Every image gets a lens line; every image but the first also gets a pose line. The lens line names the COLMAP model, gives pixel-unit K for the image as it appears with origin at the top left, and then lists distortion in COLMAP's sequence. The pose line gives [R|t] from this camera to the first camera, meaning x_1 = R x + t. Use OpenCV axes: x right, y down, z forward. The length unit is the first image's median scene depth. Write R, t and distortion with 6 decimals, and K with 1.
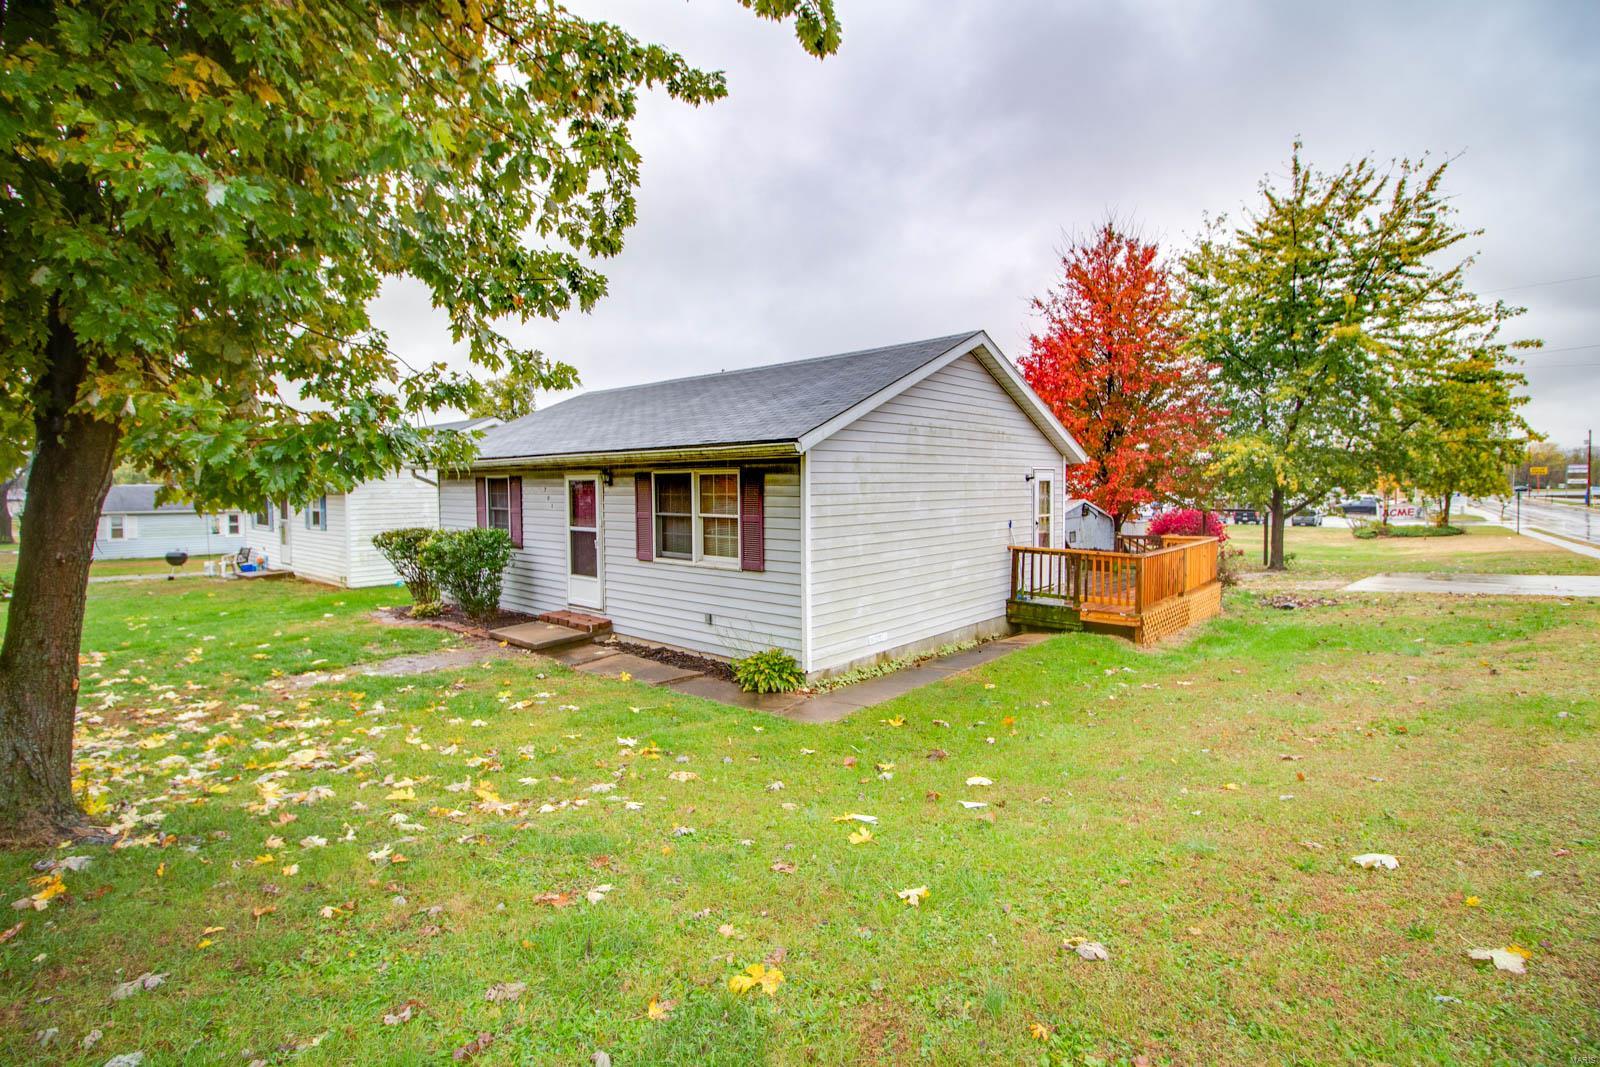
lens RADIAL K [[744.5, 0, 799.7], [0, 744.5, 512.7], [0, 0, 1]] dist [-0.000050, -0.013611]
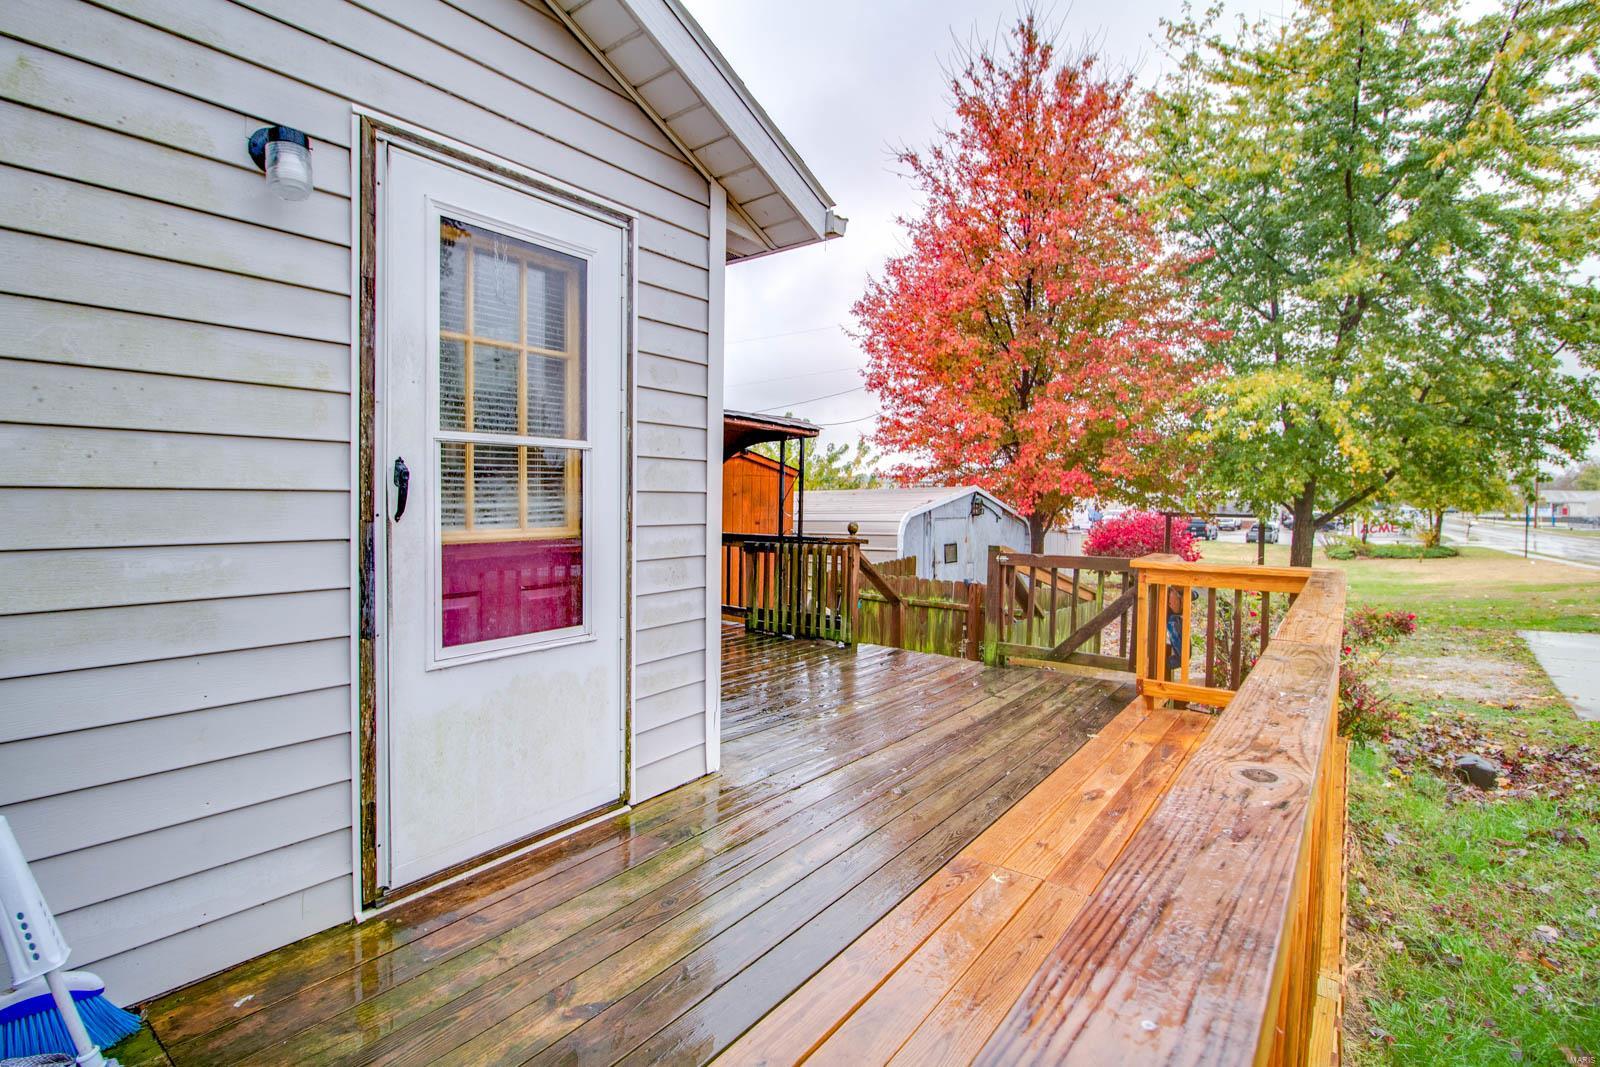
lens RADIAL K [[744.5, 0, 799.7], [0, 744.5, 512.7], [0, 0, 1]] dist [-0.000050, -0.013611]
pose [[0.997264, 0.021810, 0.070630, 0.192605], [-0.020969, 0.999700, -0.012625, 0.011190], [-0.070884, 0.011110, 0.997423, 0.411362]]
